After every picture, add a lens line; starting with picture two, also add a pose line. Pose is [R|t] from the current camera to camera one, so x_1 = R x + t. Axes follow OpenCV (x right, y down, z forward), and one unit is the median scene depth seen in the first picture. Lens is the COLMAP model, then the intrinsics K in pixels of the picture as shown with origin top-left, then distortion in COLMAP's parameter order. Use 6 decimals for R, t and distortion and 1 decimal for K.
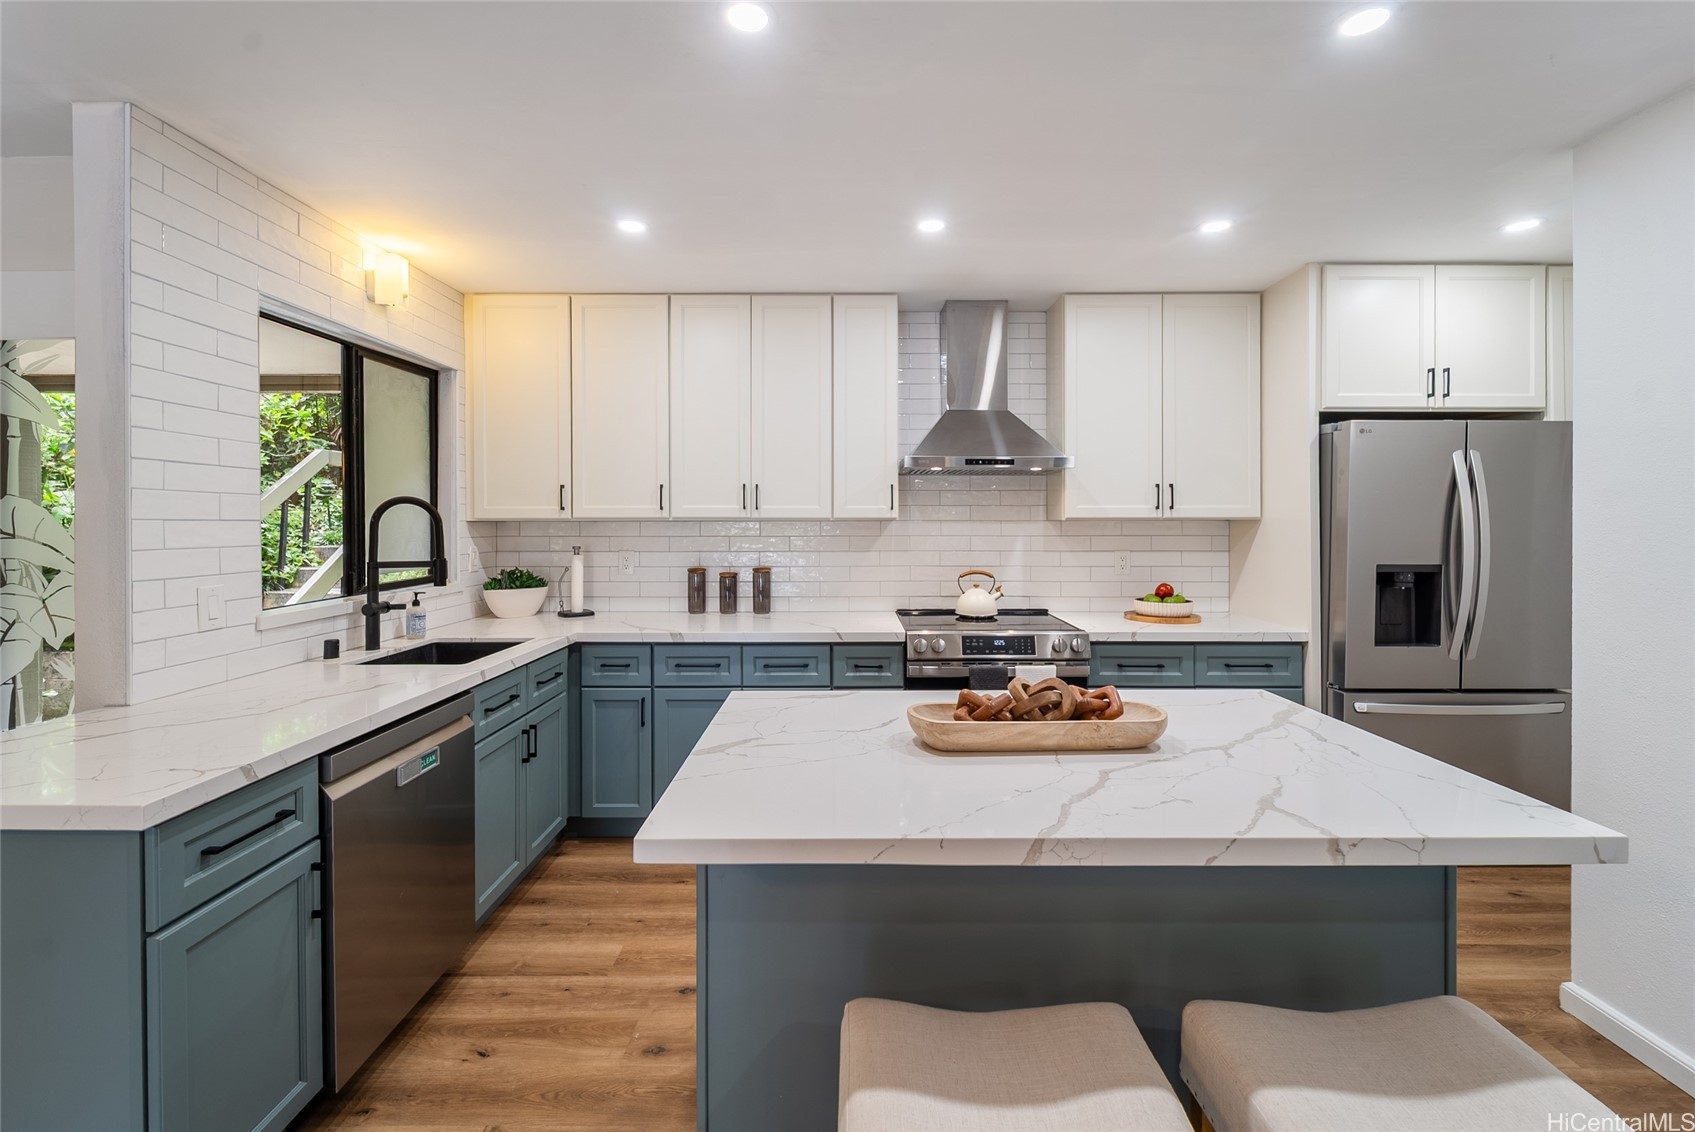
lens RADIAL K [[700.6, 0, 855.9], [0, 700.6, 525.7], [0, 0, 1]] dist [0.004277, -0.002438]
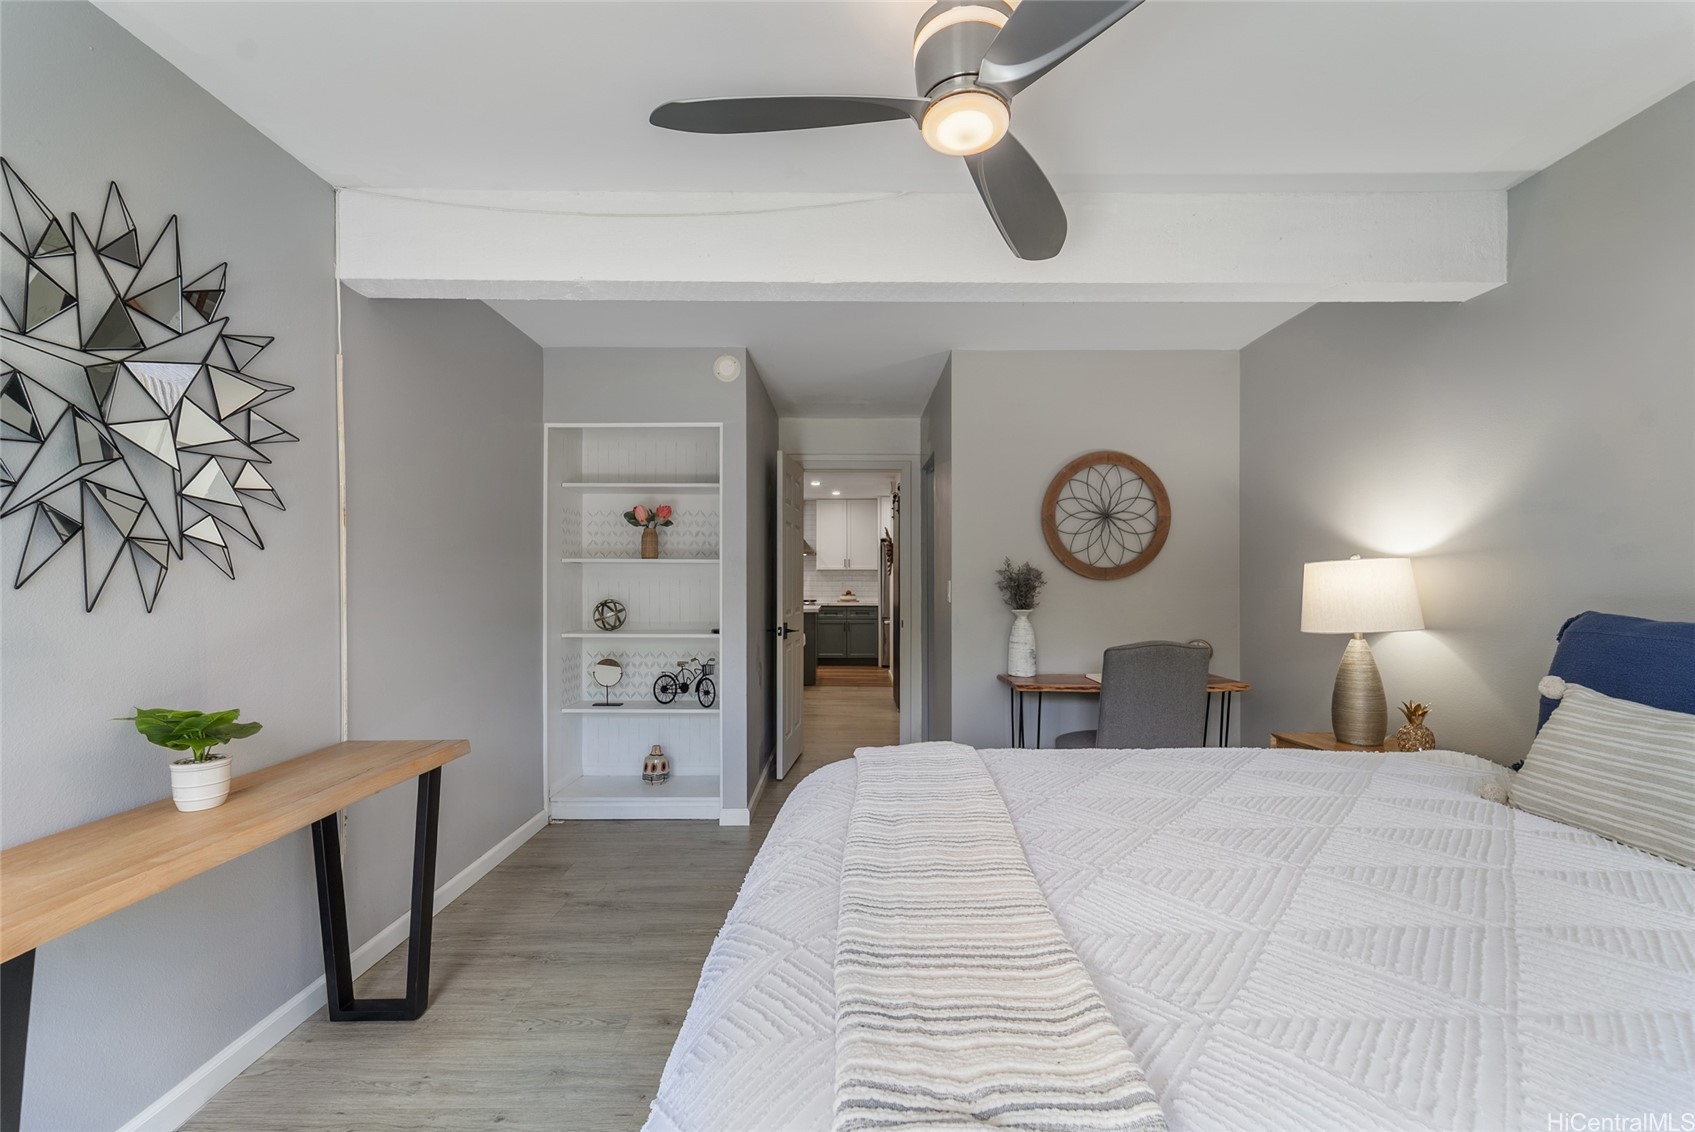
lens RADIAL K [[700.6, 0, 846.7], [0, 700.6, 576.2], [0, 0, 1]] dist [0.004277, -0.002438]
pose [[0.999997, 0.001624, -0.001623, 0.481734], [-0.001649, 0.999880, -0.015377, 0.075034], [0.001598, 0.015380, 0.999880, -2.405032]]
